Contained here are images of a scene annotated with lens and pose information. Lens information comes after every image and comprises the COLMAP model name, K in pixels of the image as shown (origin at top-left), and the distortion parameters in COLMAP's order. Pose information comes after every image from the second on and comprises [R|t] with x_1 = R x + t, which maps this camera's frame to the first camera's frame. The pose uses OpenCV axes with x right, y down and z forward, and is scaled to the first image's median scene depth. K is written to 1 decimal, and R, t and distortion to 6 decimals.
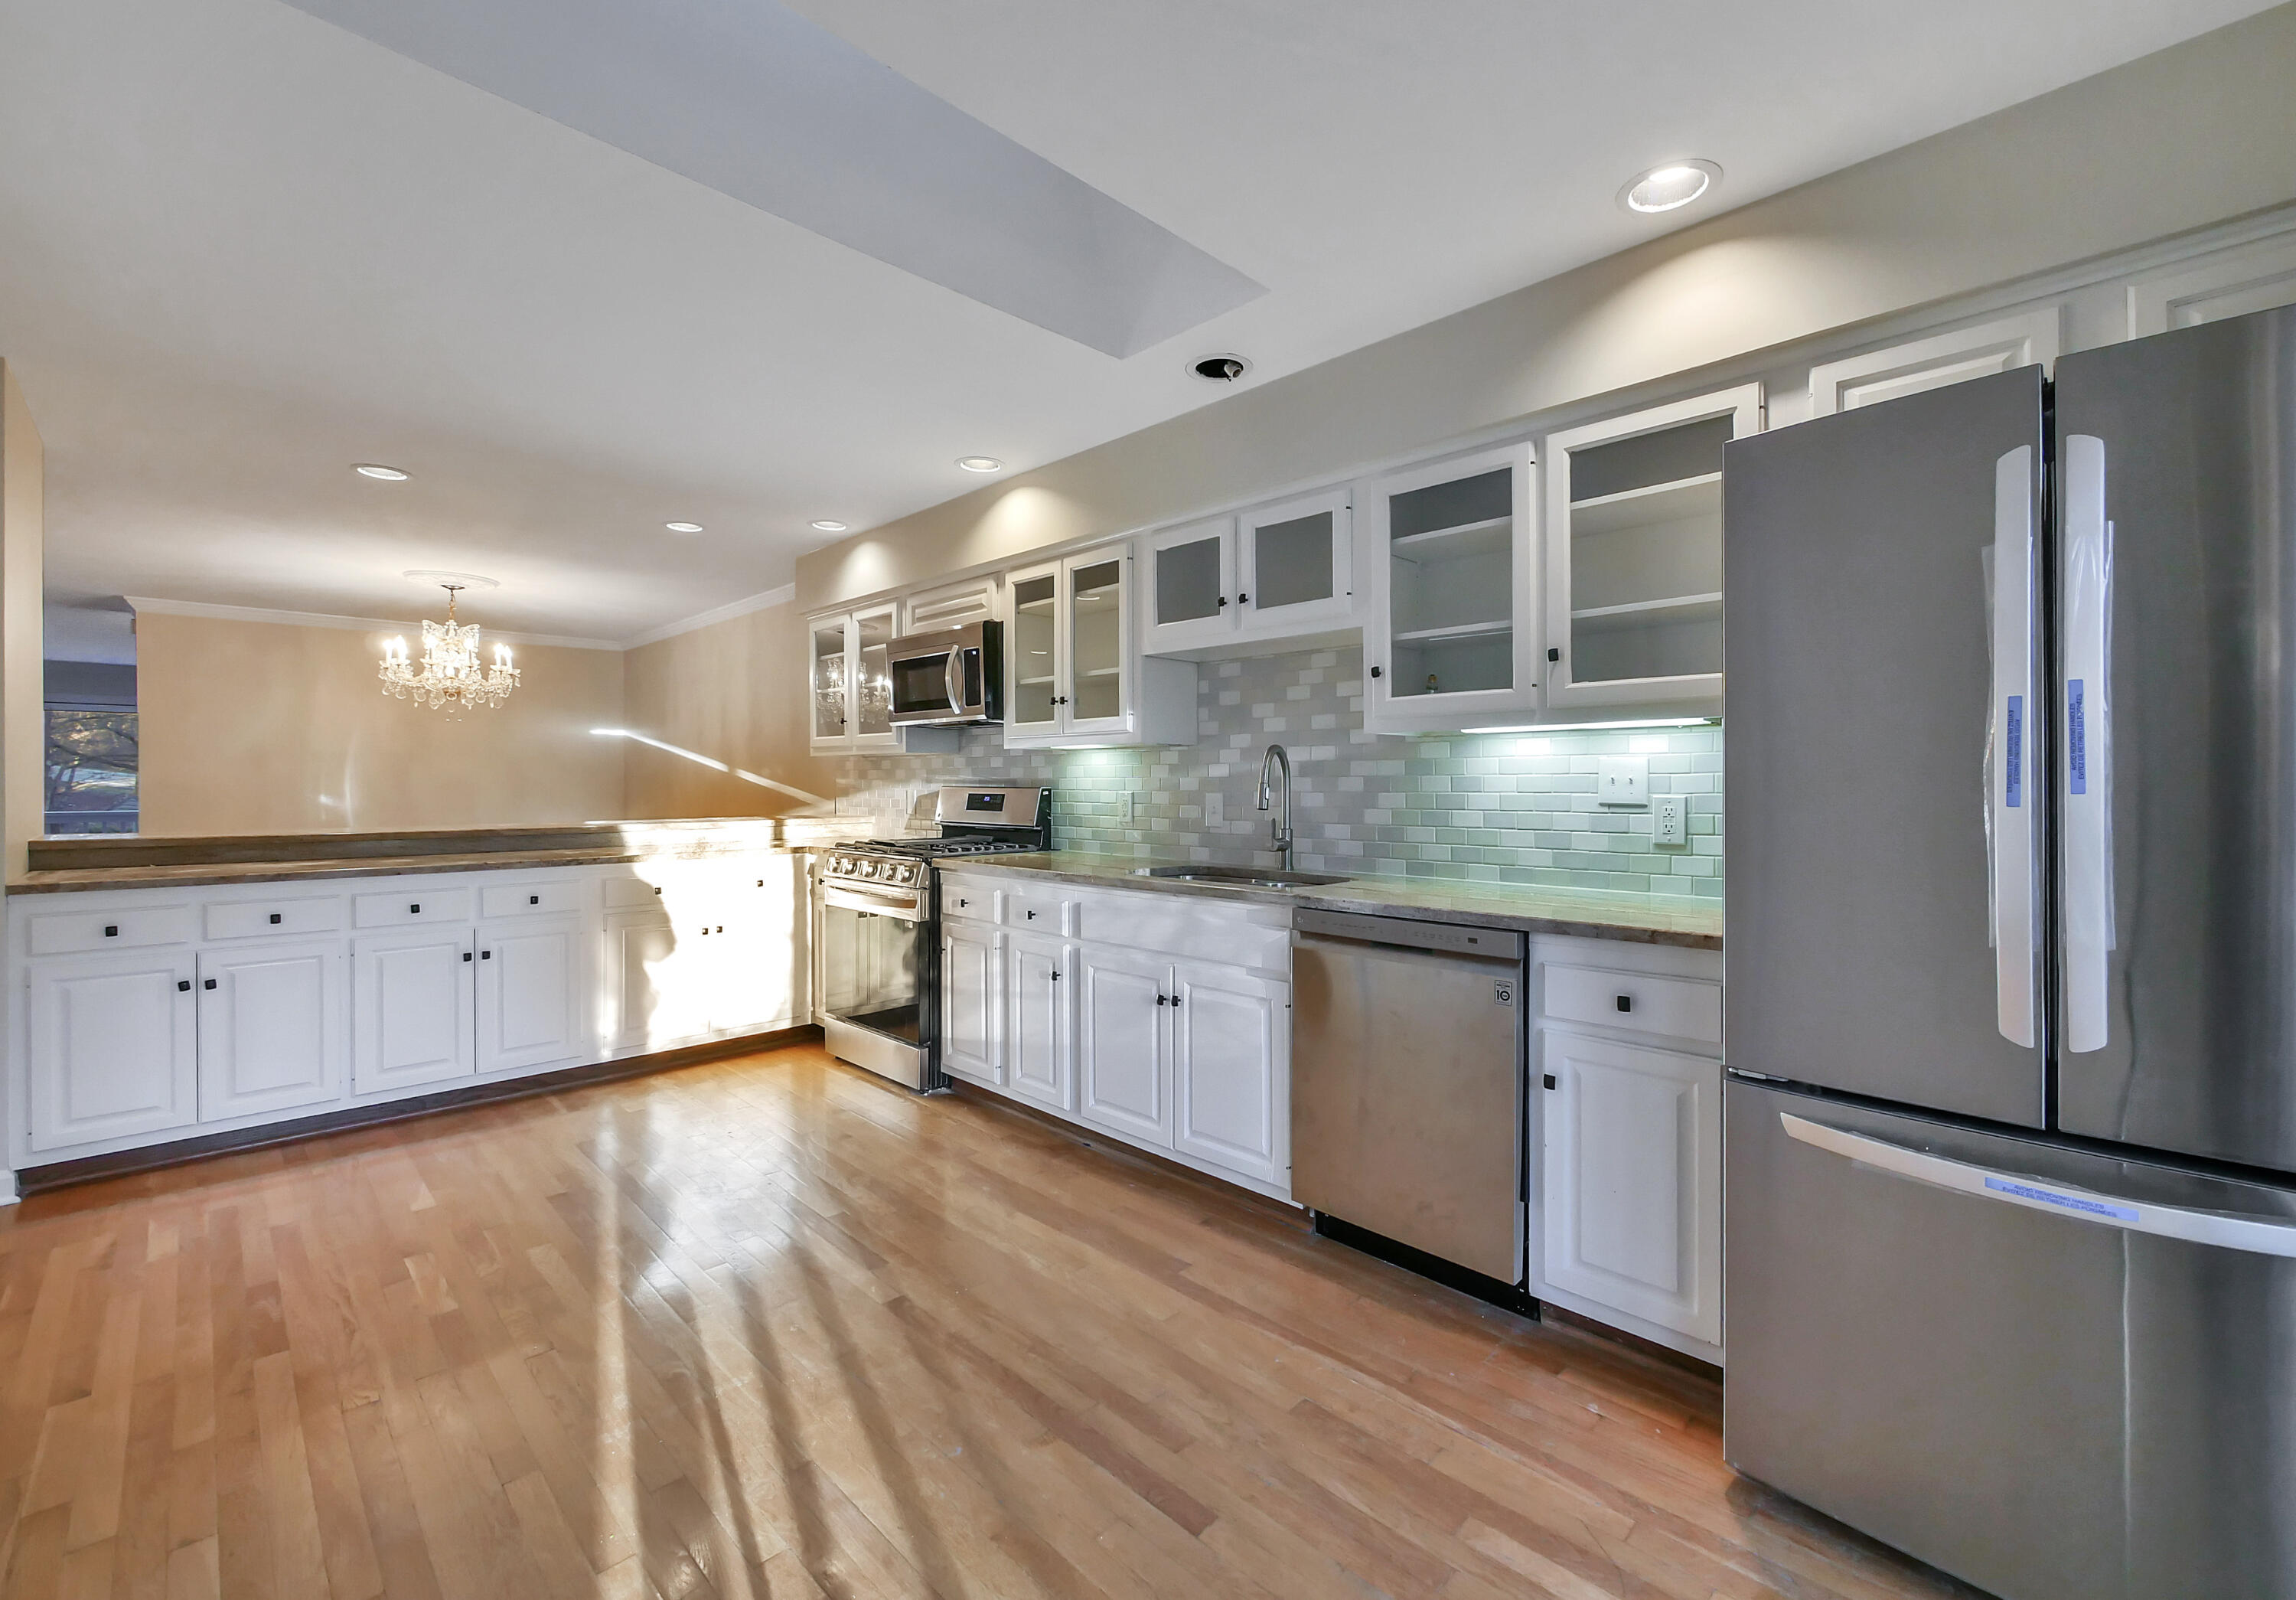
lens RADIAL K [[950.8, 0, 1165.8], [0, 950.8, 789.7], [0, 0, 1]] dist [-0.007909, 0.000717]
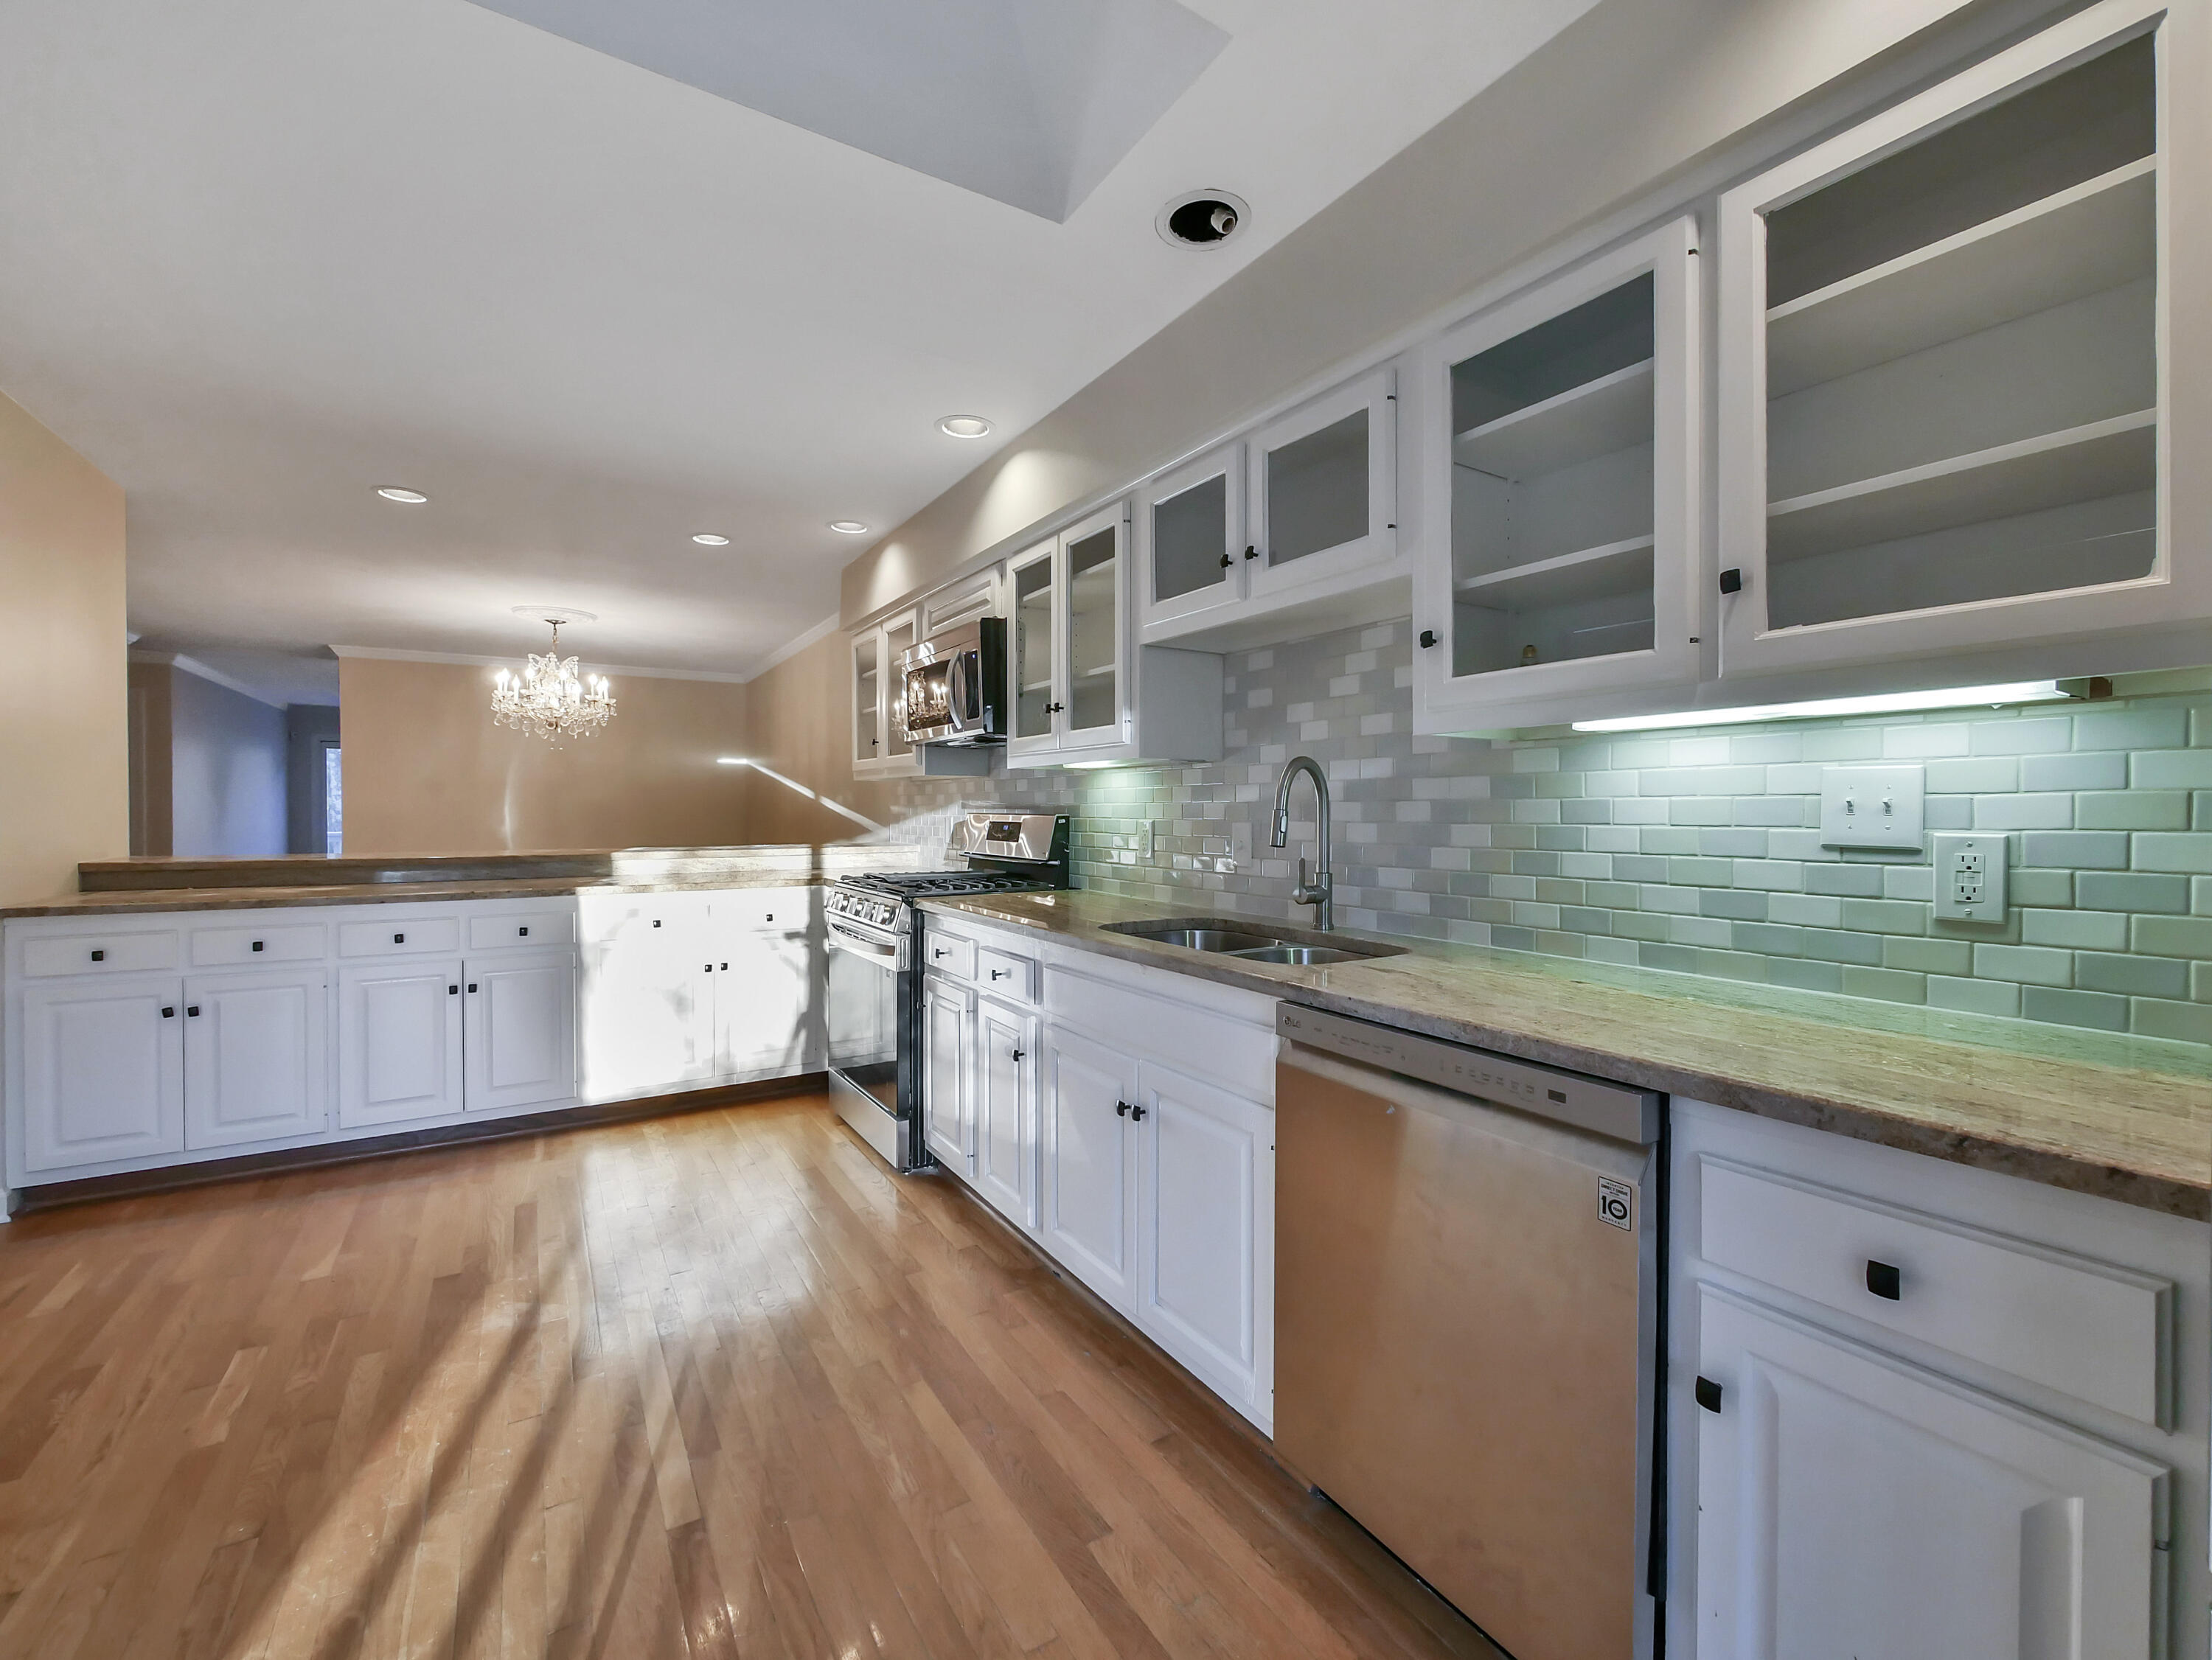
lens RADIAL K [[923.9, 0, 1095.3], [0, 923.9, 819.5], [0, 0, 1]] dist [-0.004185, -0.000614]
pose [[0.972333, 0.004931, -0.233547, 0.127914], [-0.004439, 0.999987, 0.002630, -0.000844], [0.233557, -0.001520, 0.972342, 0.286034]]
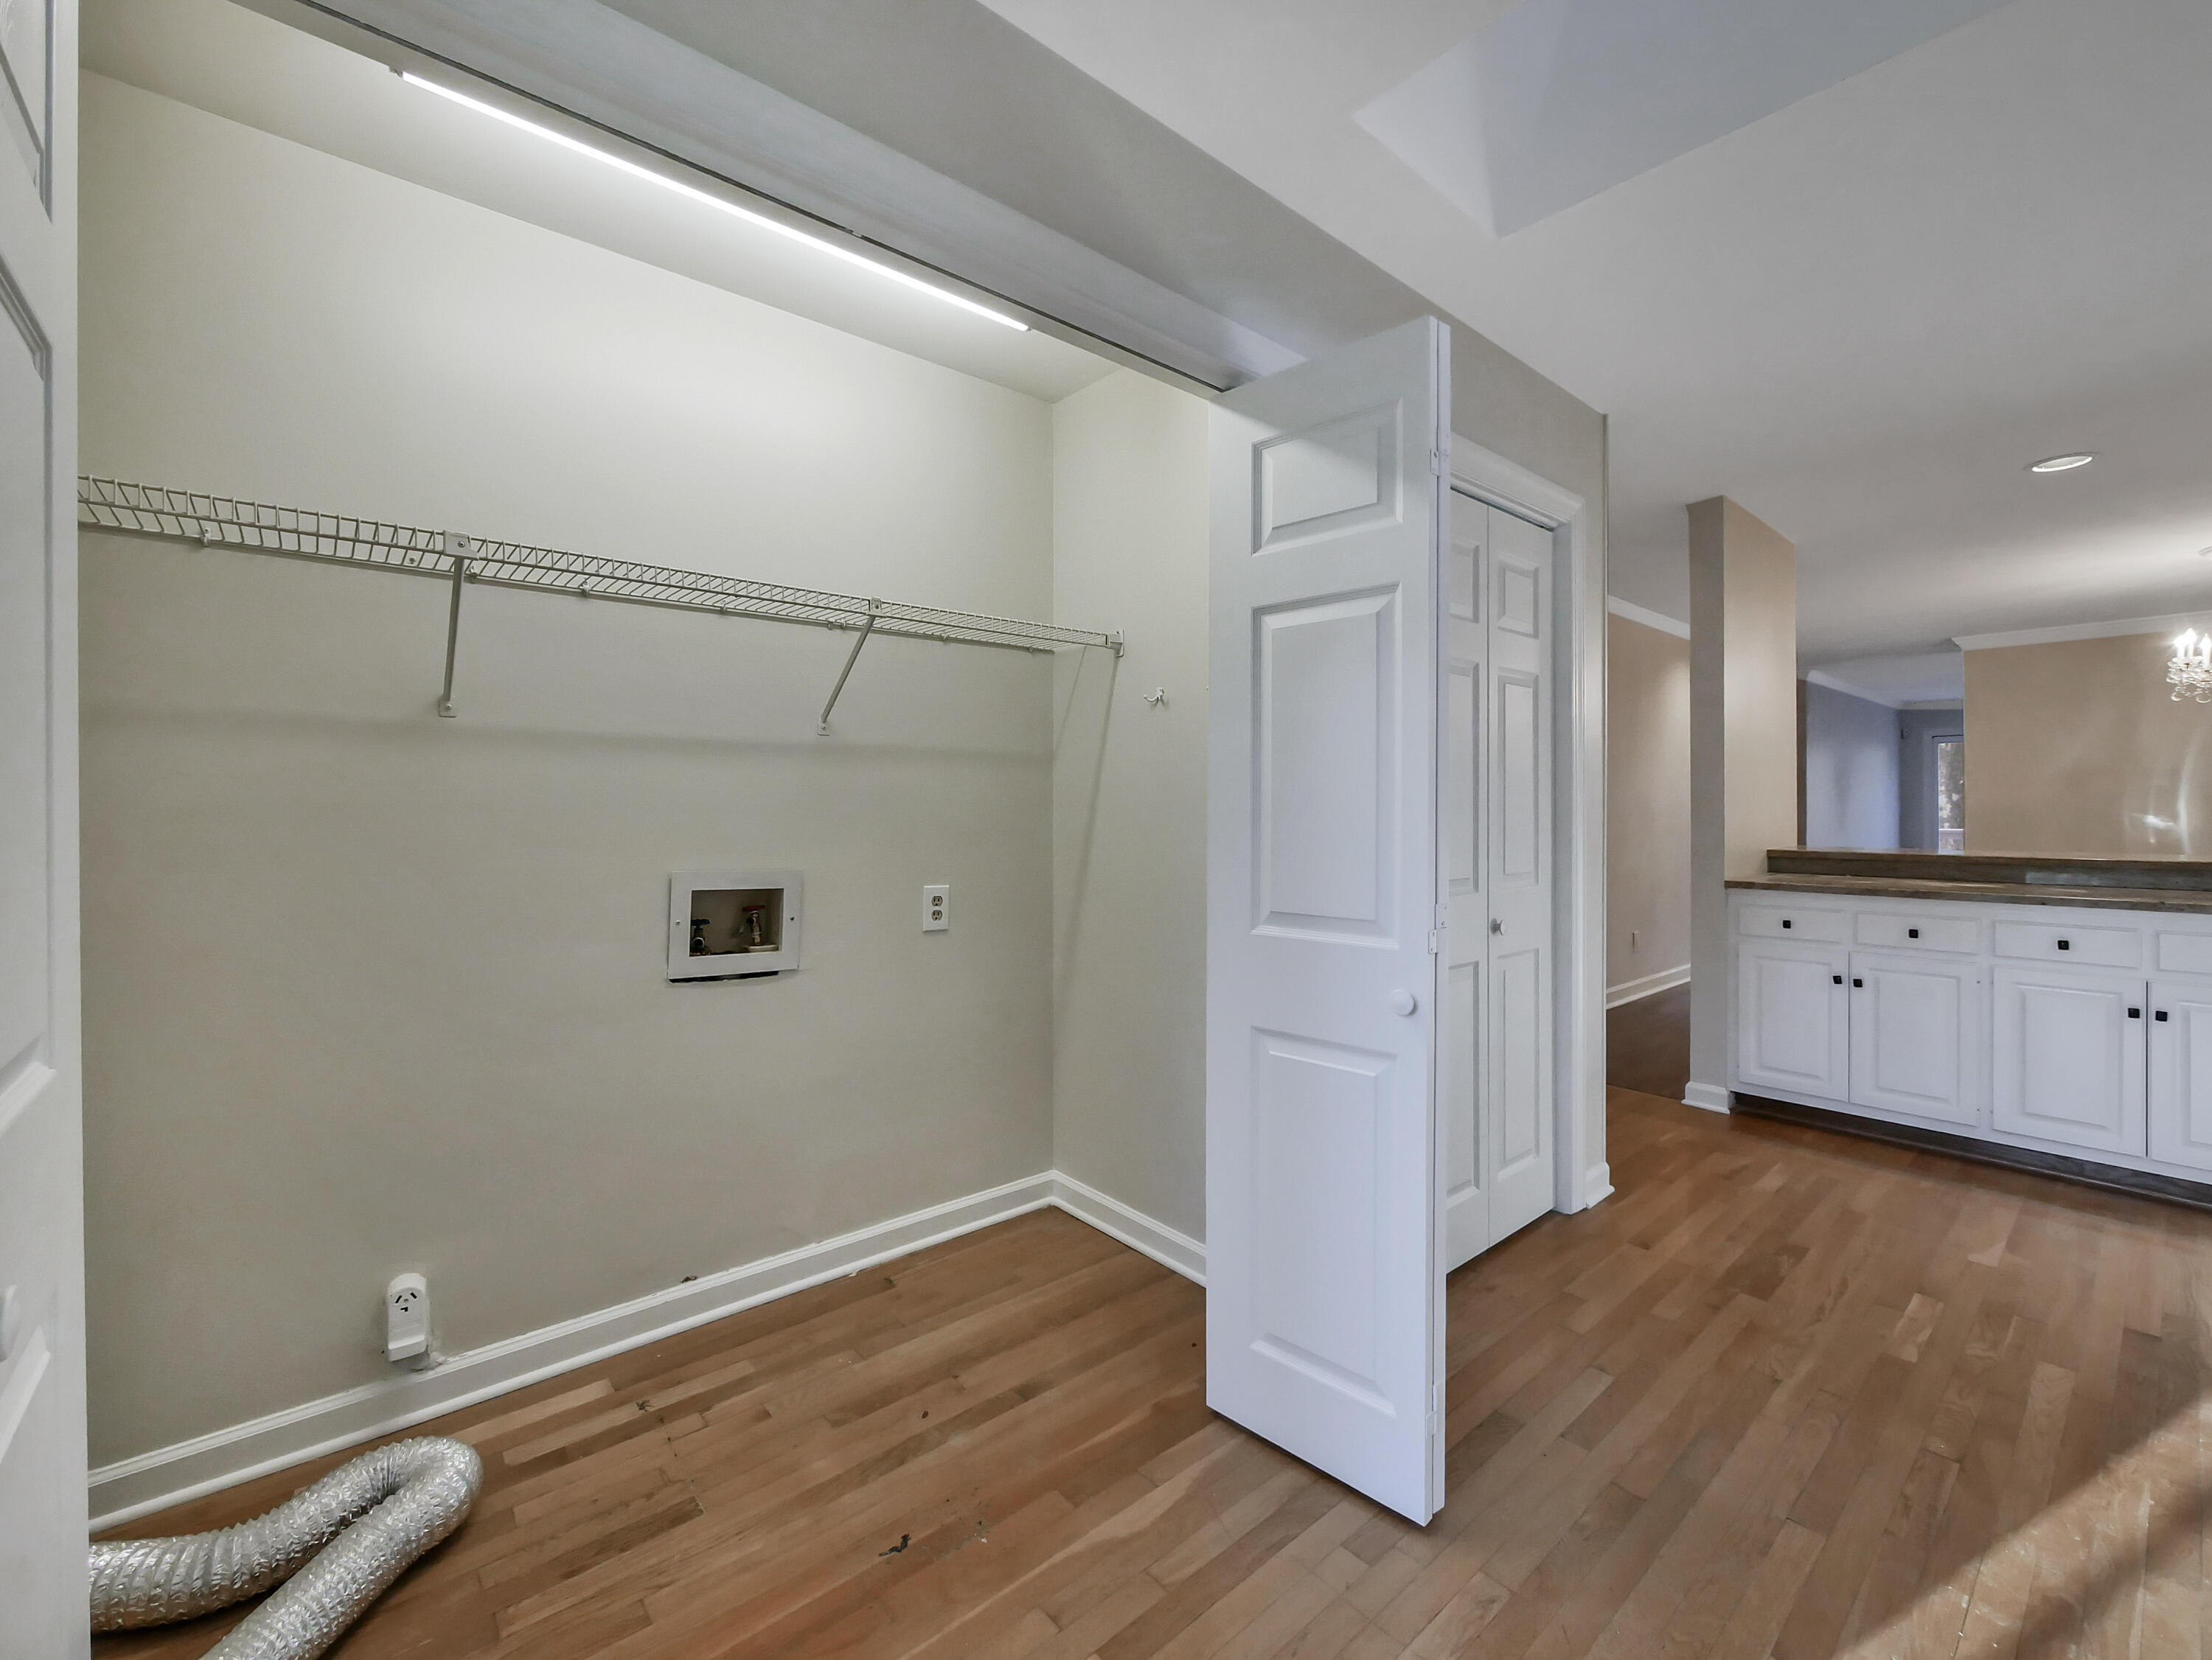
lens RADIAL K [[923.9, 0, 1107.5], [0, 923.9, 809.0], [0, 0, 1]] dist [-0.004185, -0.000614]
pose [[-0.086526, 0.001477, -0.996249, 0.167215], [-0.001178, 0.999998, 0.001585, -0.003200], [0.996249, 0.001310, -0.086524, 0.198555]]
